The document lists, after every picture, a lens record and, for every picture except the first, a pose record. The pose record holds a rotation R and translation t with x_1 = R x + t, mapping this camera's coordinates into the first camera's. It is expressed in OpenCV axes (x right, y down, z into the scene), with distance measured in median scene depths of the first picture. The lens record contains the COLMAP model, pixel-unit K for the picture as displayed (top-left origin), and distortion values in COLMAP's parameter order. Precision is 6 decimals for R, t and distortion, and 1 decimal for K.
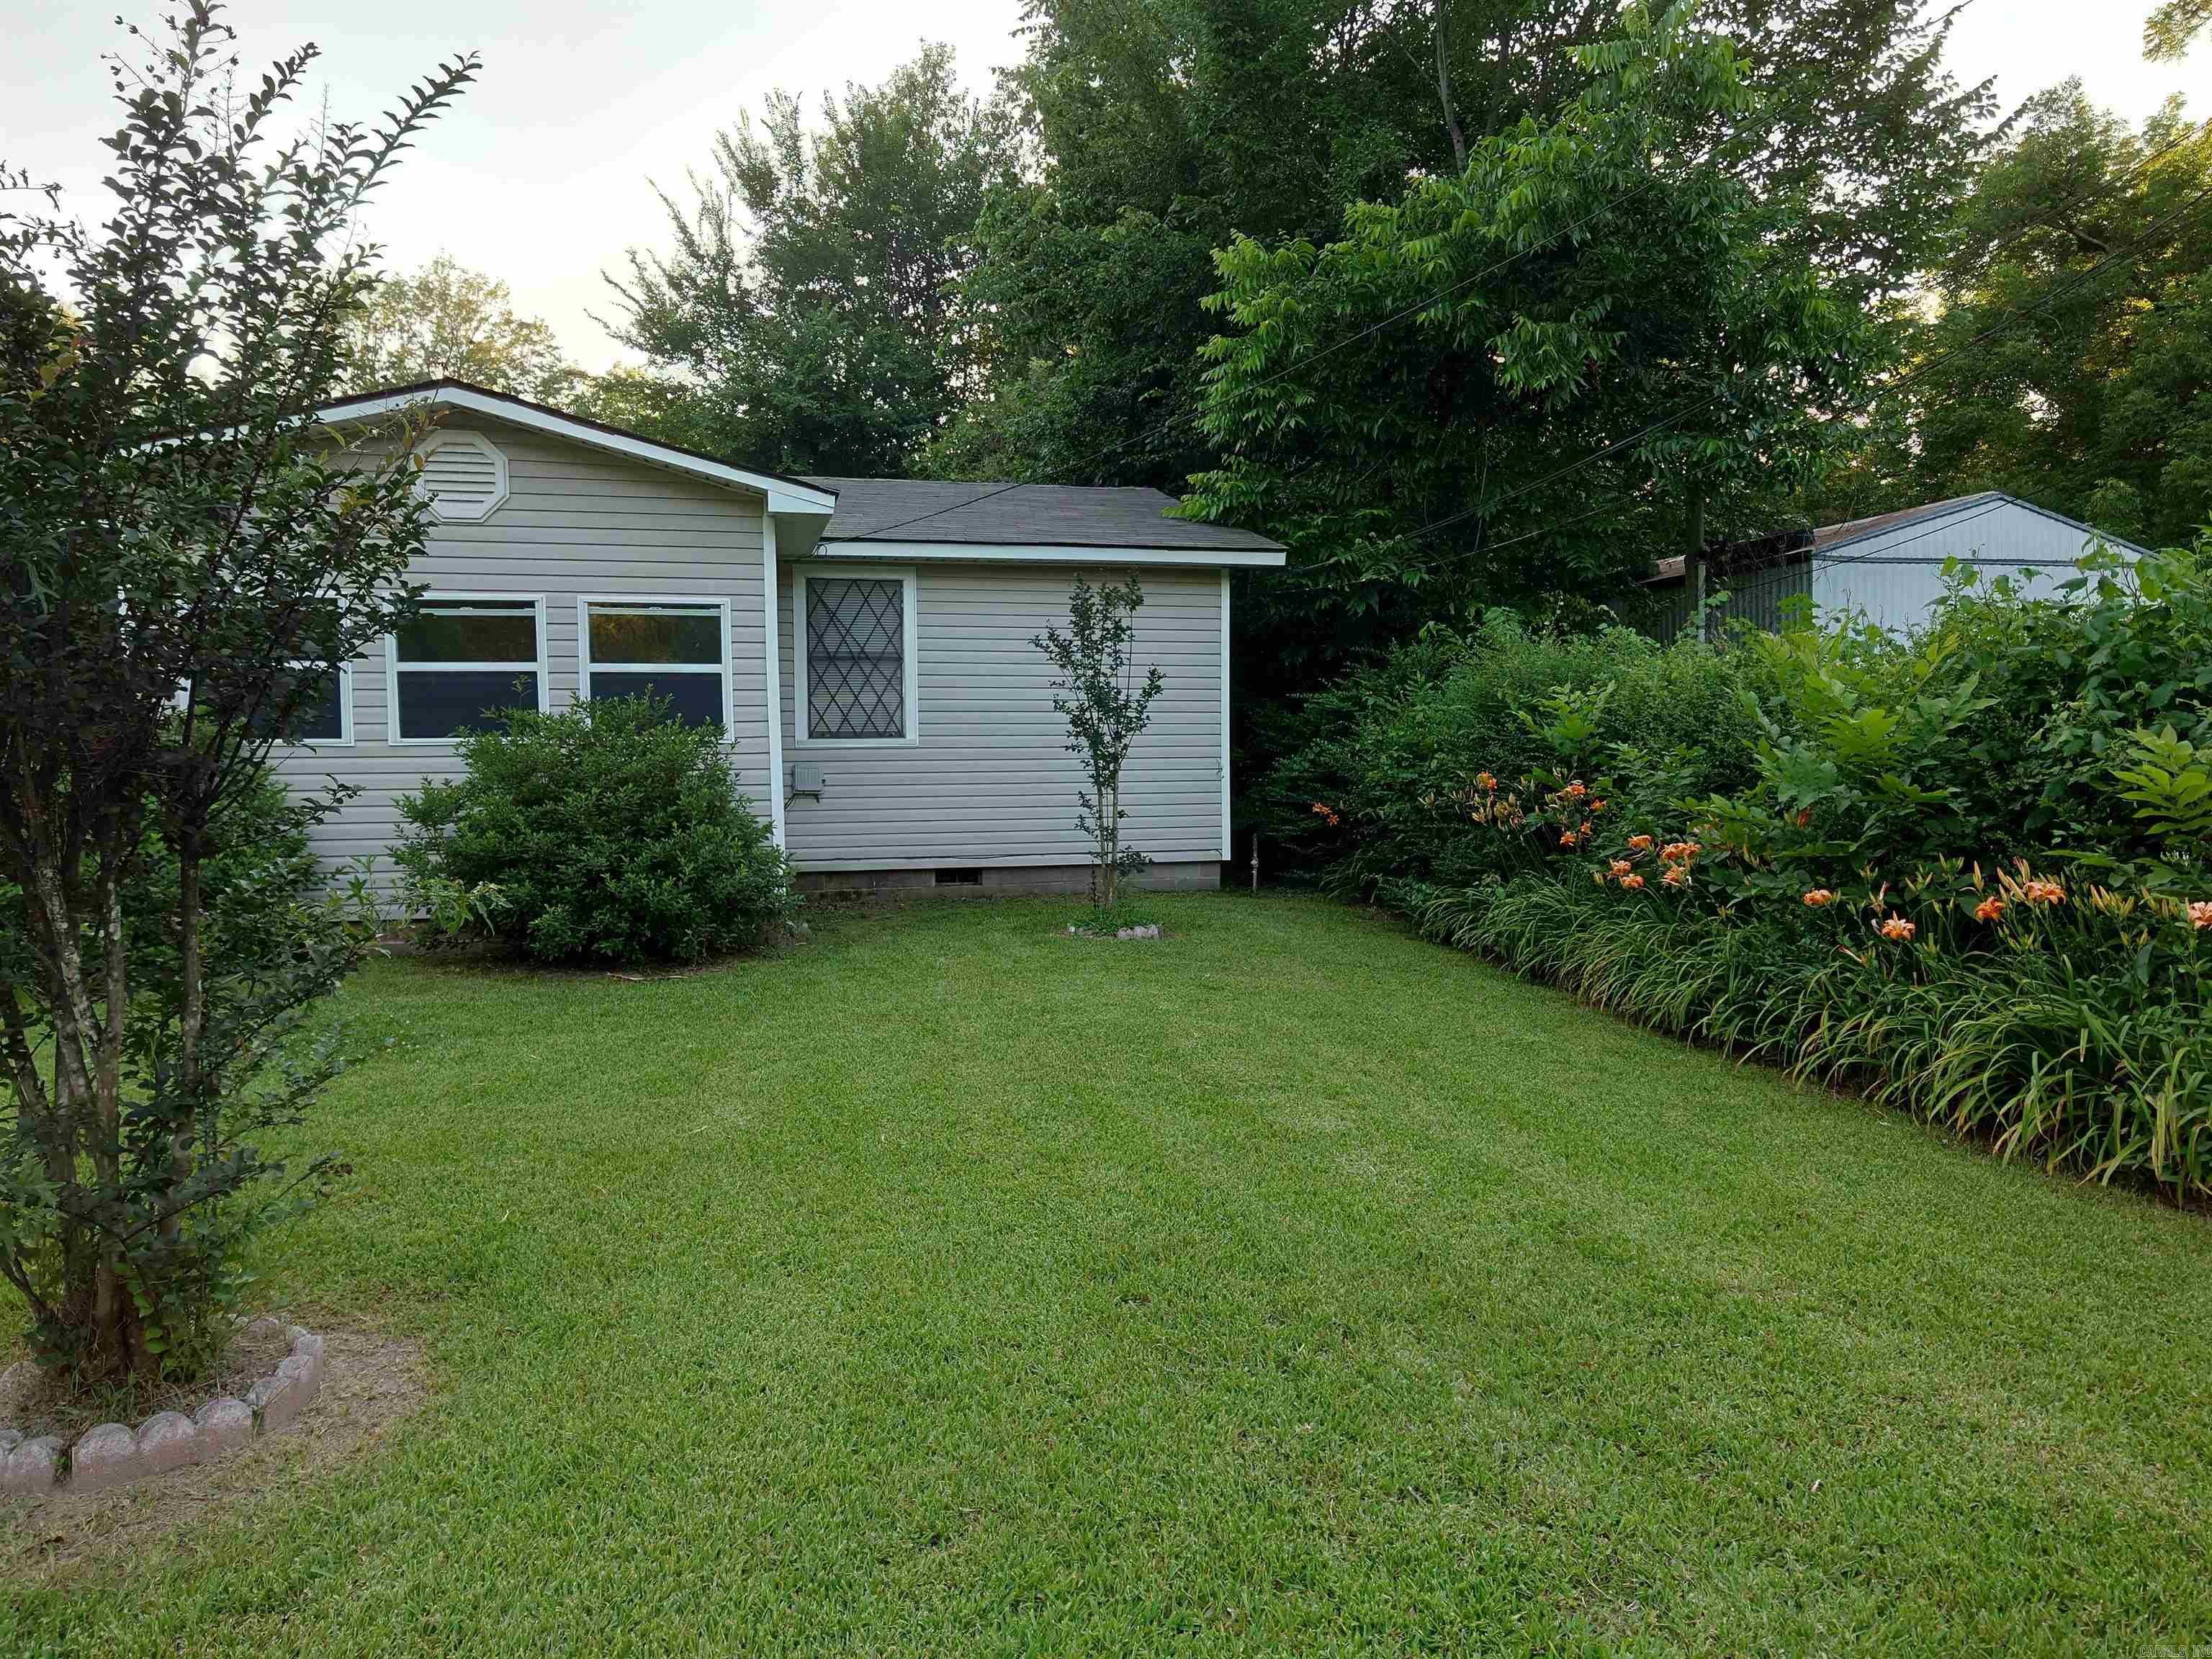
lens RADIAL K [[1525.4, 0, 1106.0], [0, 1525.4, 829.5], [0, 0, 1]] dist [0.001390, 0.000143]
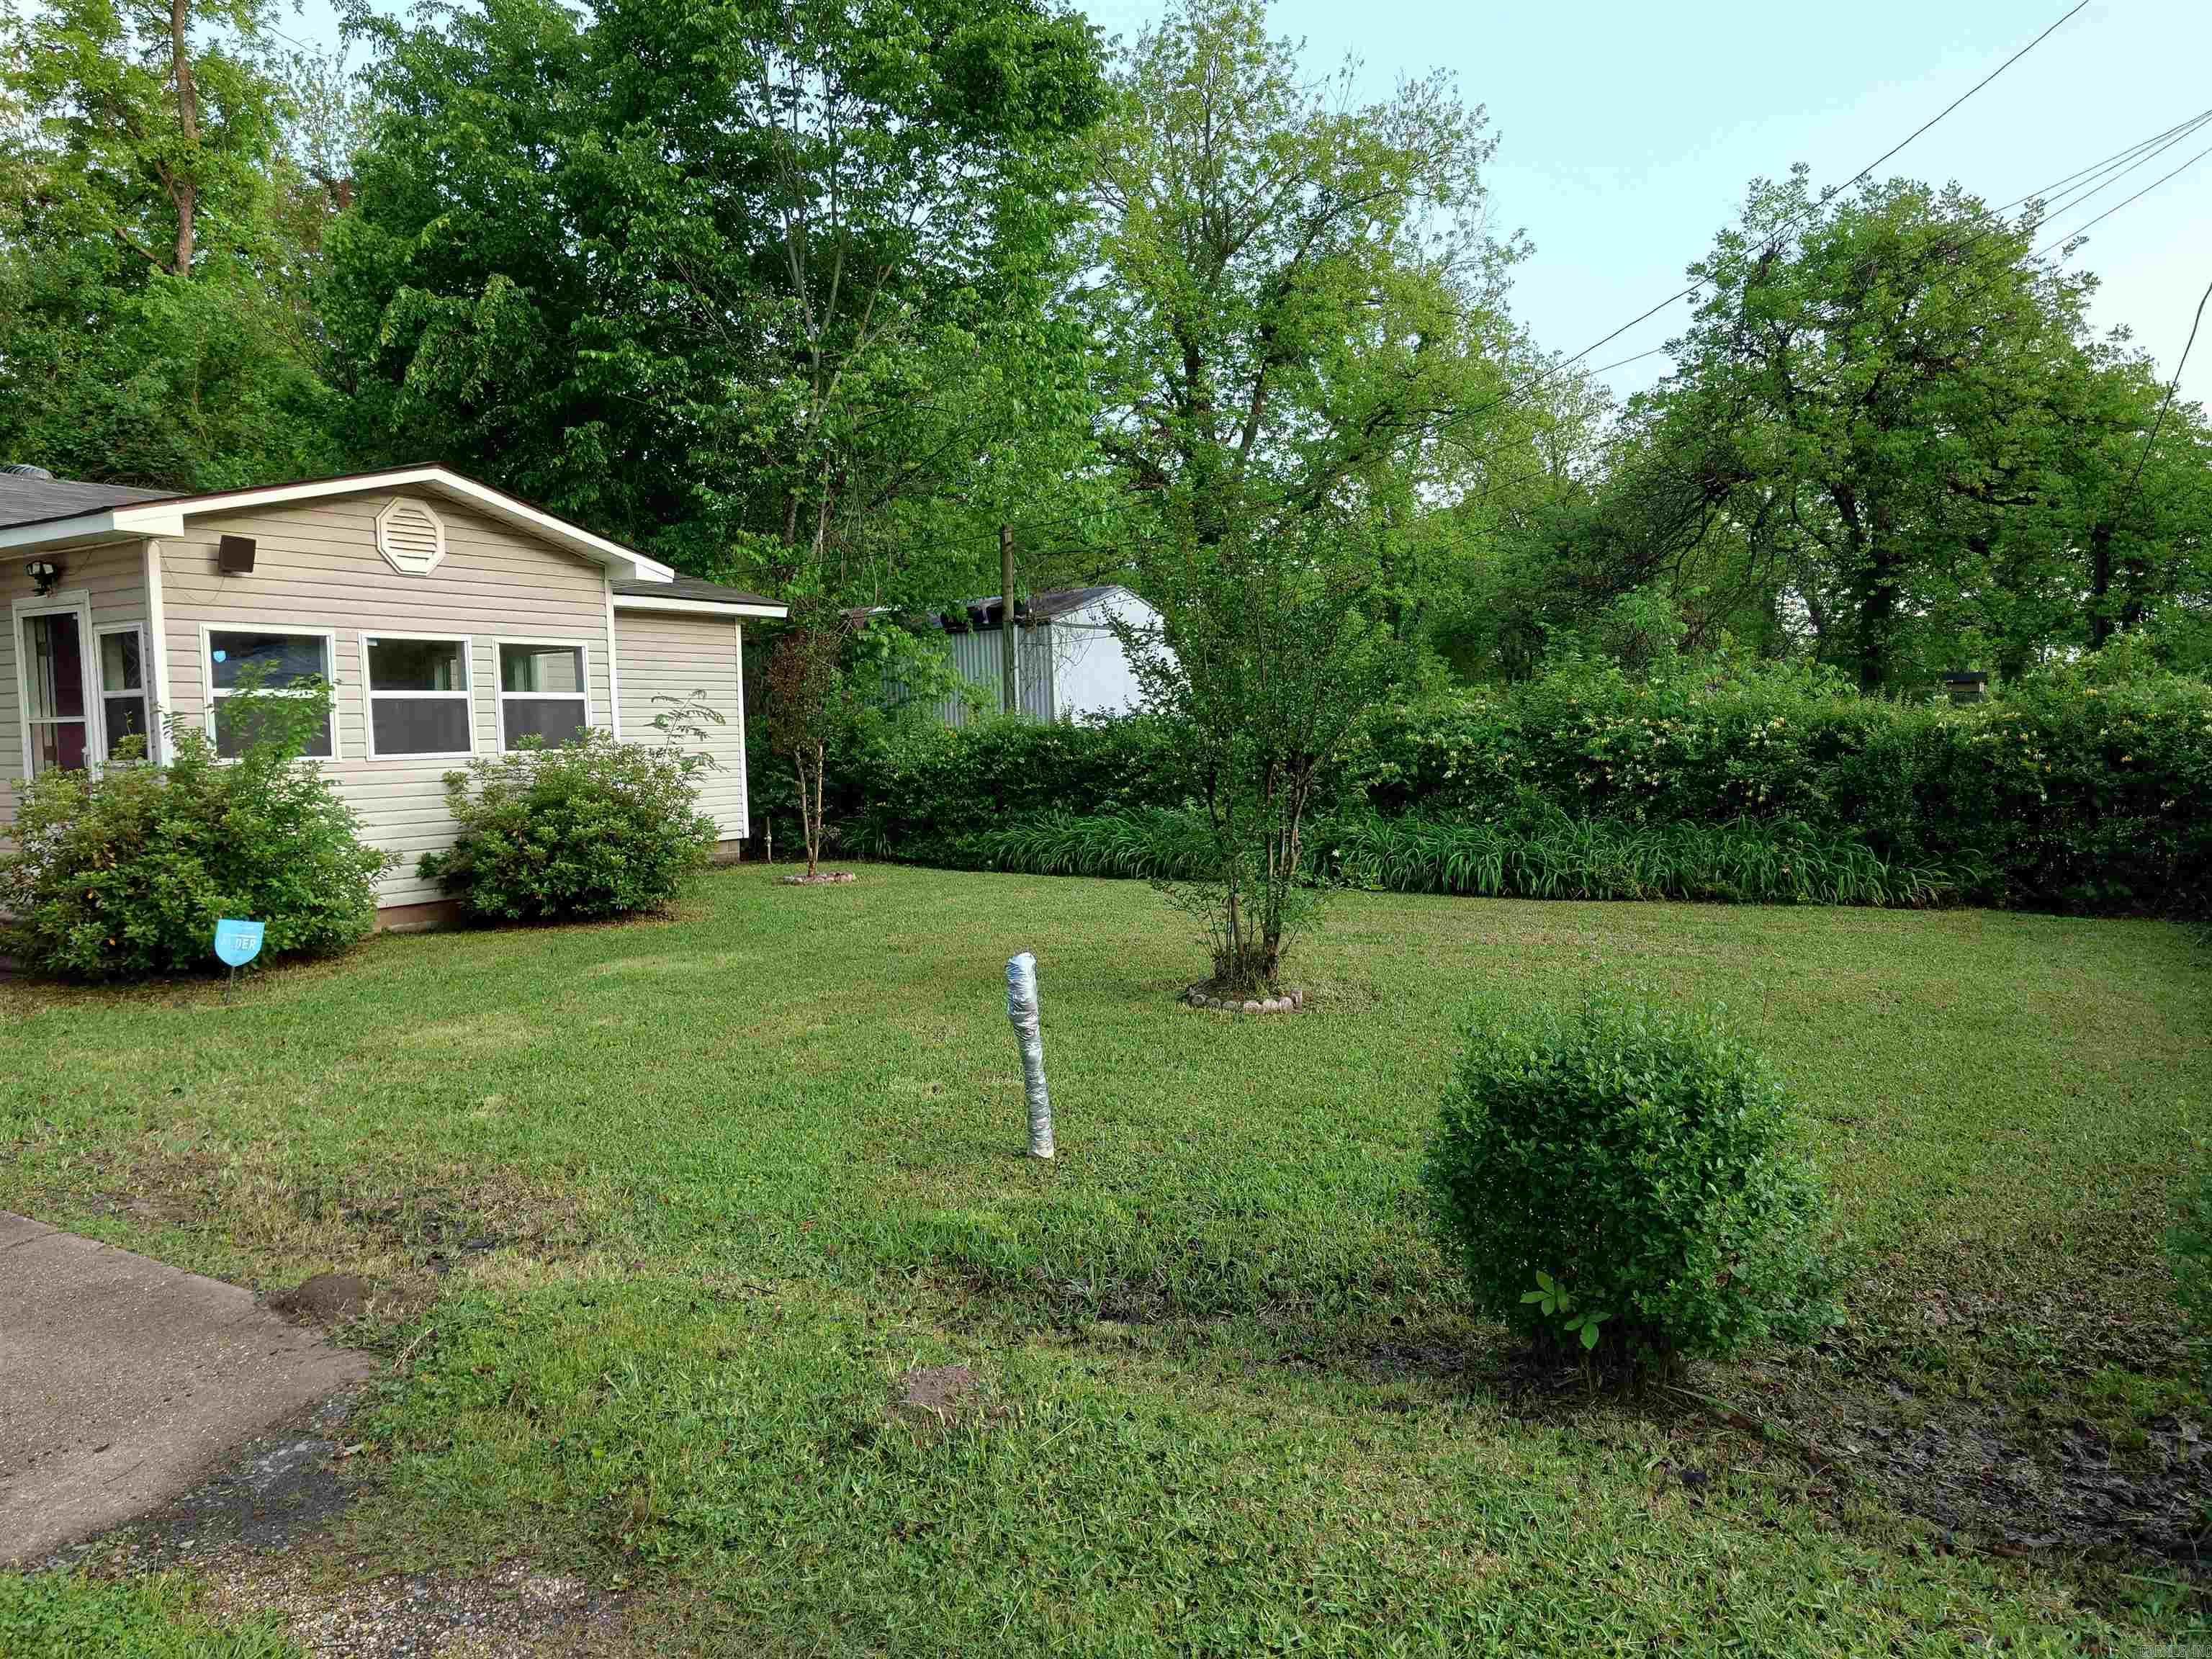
lens RADIAL K [[1525.4, 0, 1106.0], [0, 1525.4, 829.5], [0, 0, 1]] dist [0.001390, 0.000143]
pose [[0.722020, -0.065456, 0.688768, -0.617948], [0.073729, 0.997125, 0.017471, 0.013384], [-0.687932, 0.038168, 0.724771, -0.172661]]
